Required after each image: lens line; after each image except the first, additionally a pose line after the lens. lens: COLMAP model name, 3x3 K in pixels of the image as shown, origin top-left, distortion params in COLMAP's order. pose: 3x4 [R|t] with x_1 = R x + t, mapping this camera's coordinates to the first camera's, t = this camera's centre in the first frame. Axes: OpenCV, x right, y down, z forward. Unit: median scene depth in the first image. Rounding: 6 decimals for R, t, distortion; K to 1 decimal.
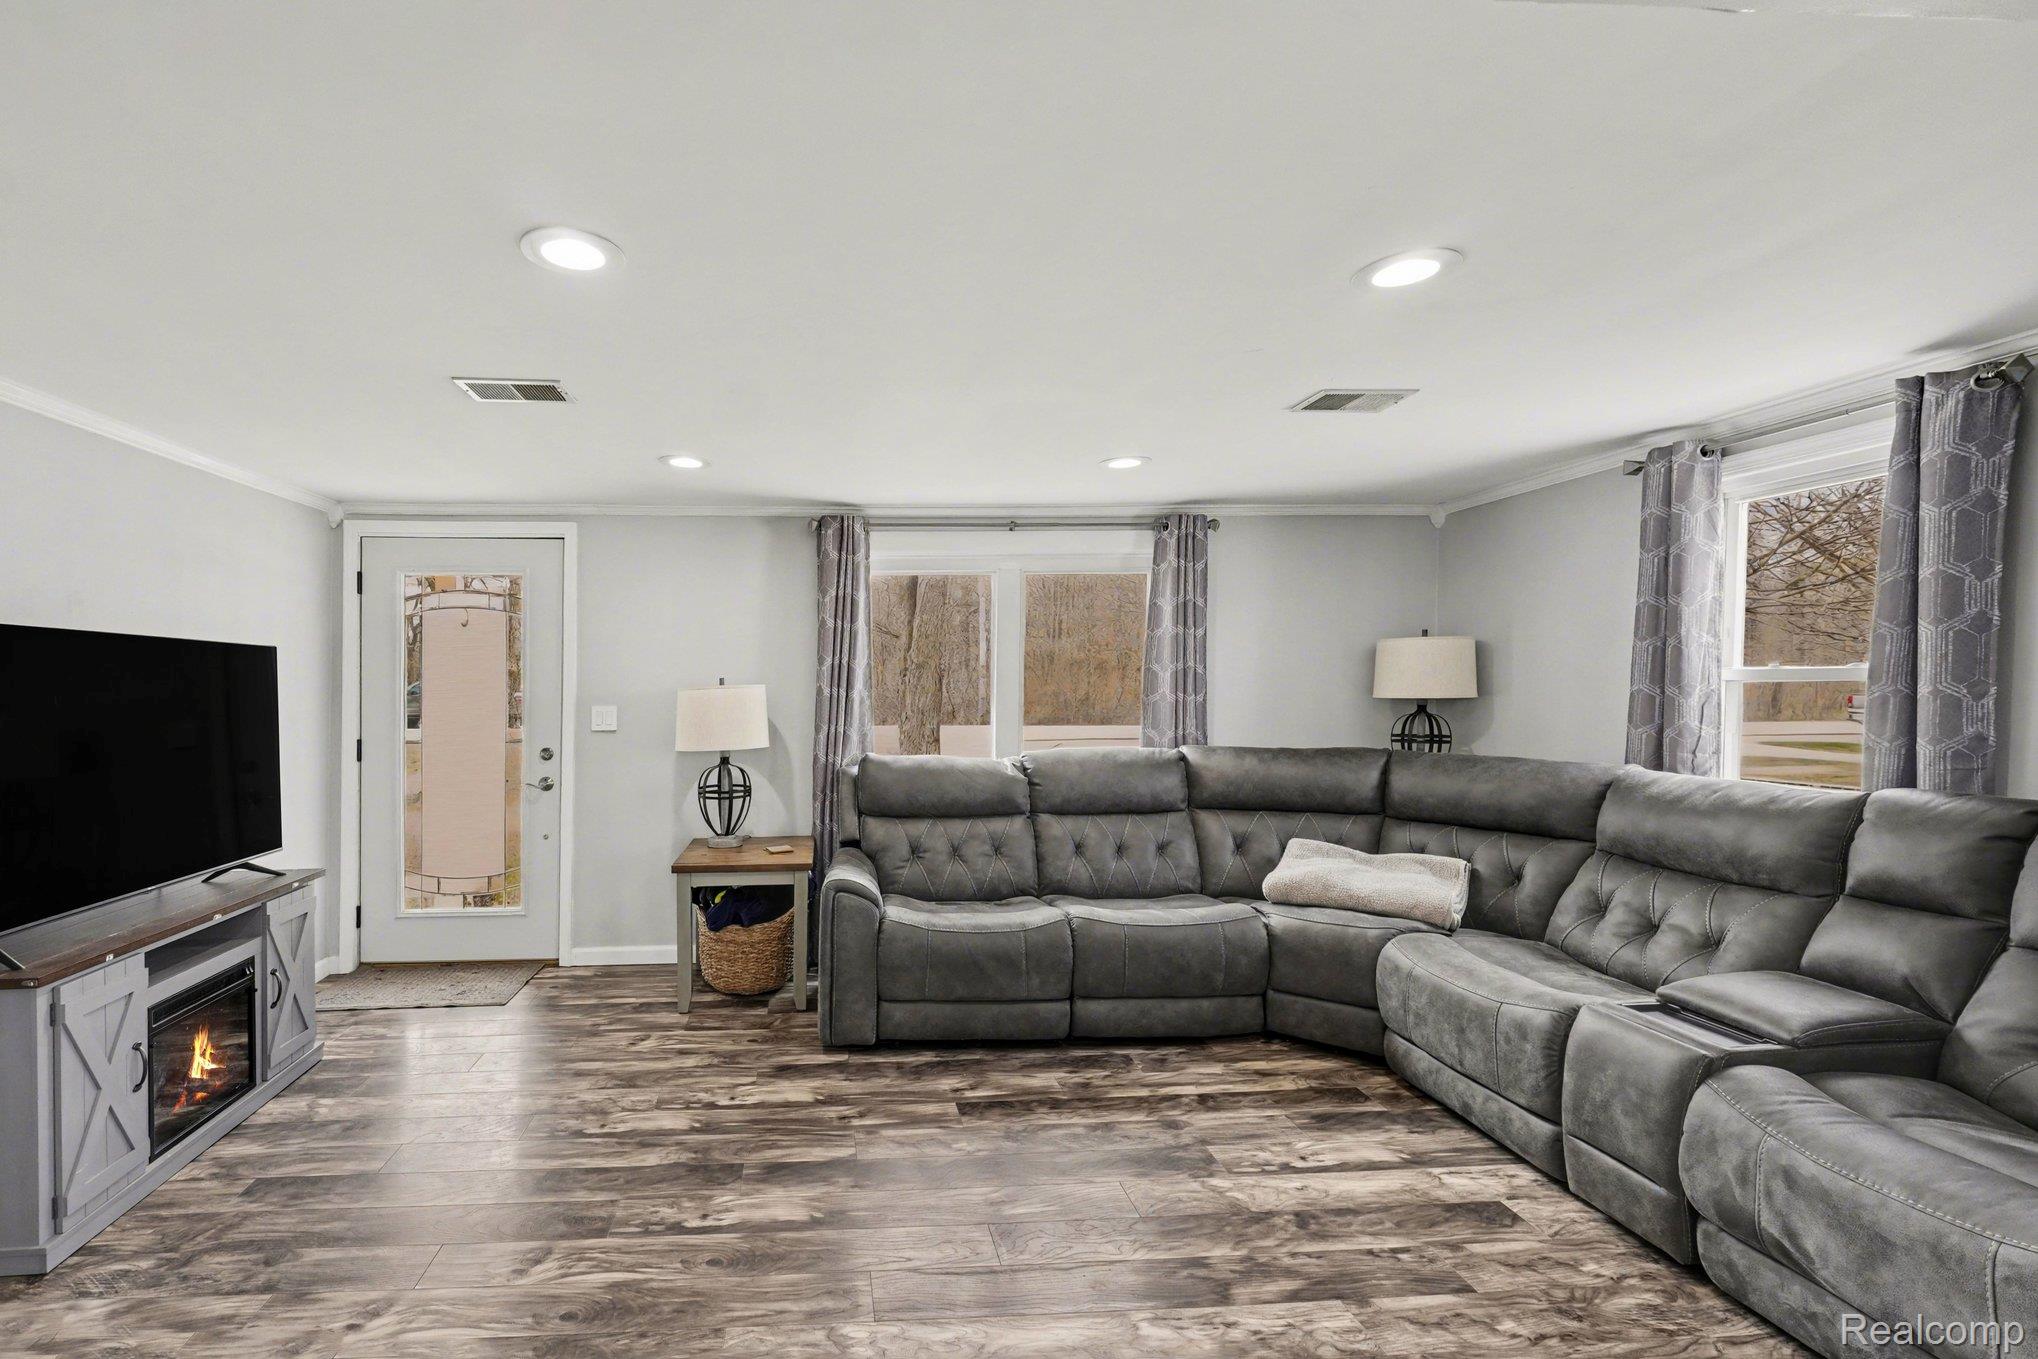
lens RADIAL K [[893.9, 0, 872.7], [0, 893.9, 674.1], [0, 0, 1]] dist [-0.000576, 0.000302]
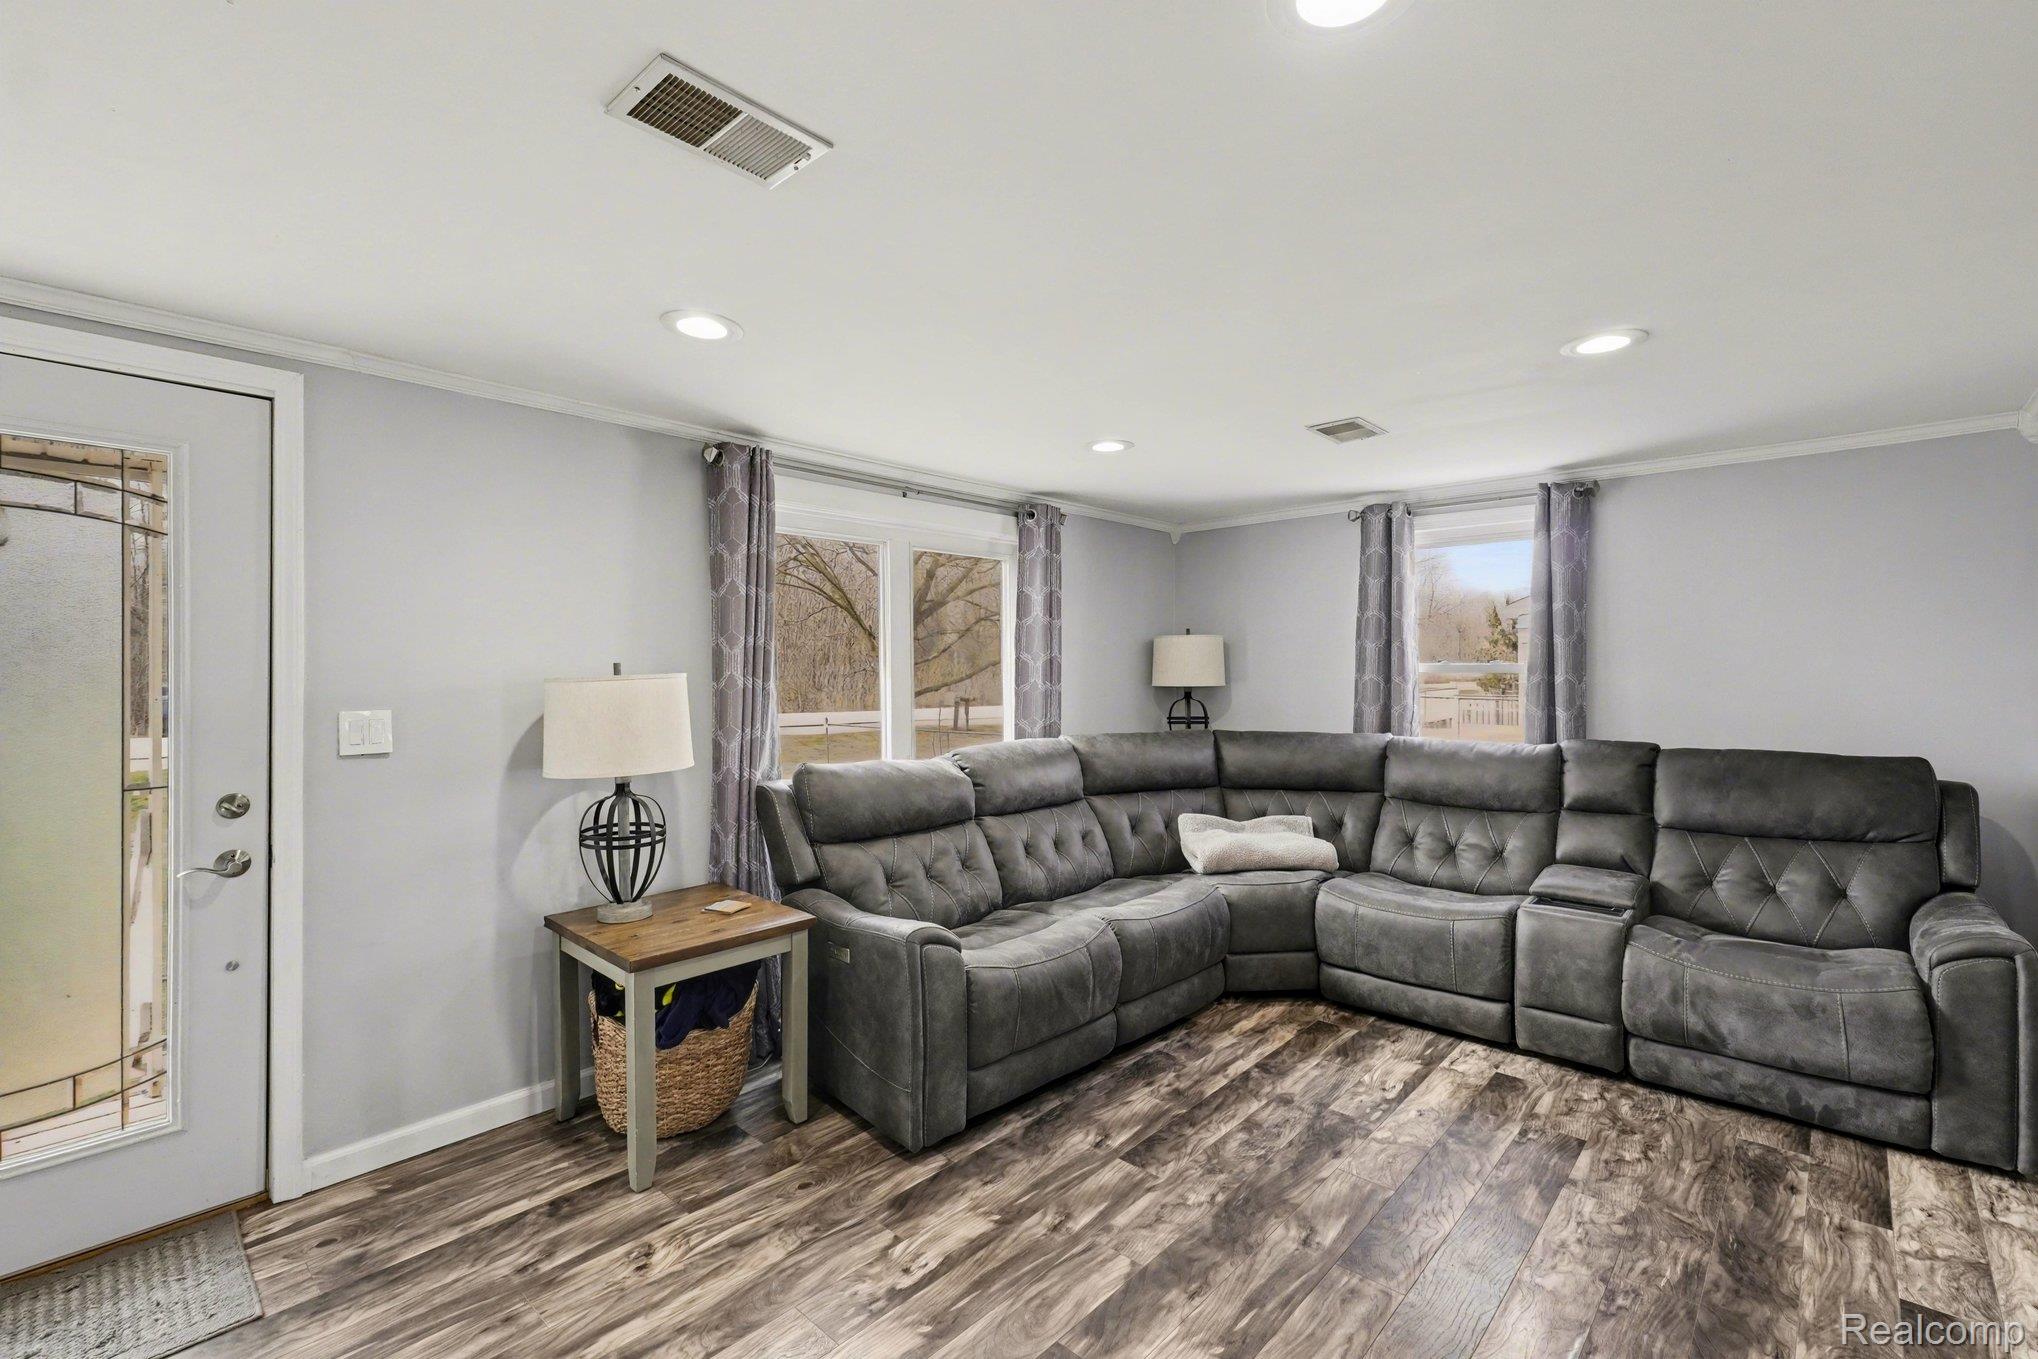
lens RADIAL K [[914.2, 0, 1023.8], [0, 914.2, 661.8], [0, 0, 1]] dist [0.002805, -0.000286]
pose [[0.716528, 0.010384, 0.697481, -0.535636], [-0.009555, 0.999941, -0.005072, 0.004667], [-0.697493, -0.003030, 0.716585, 0.388815]]
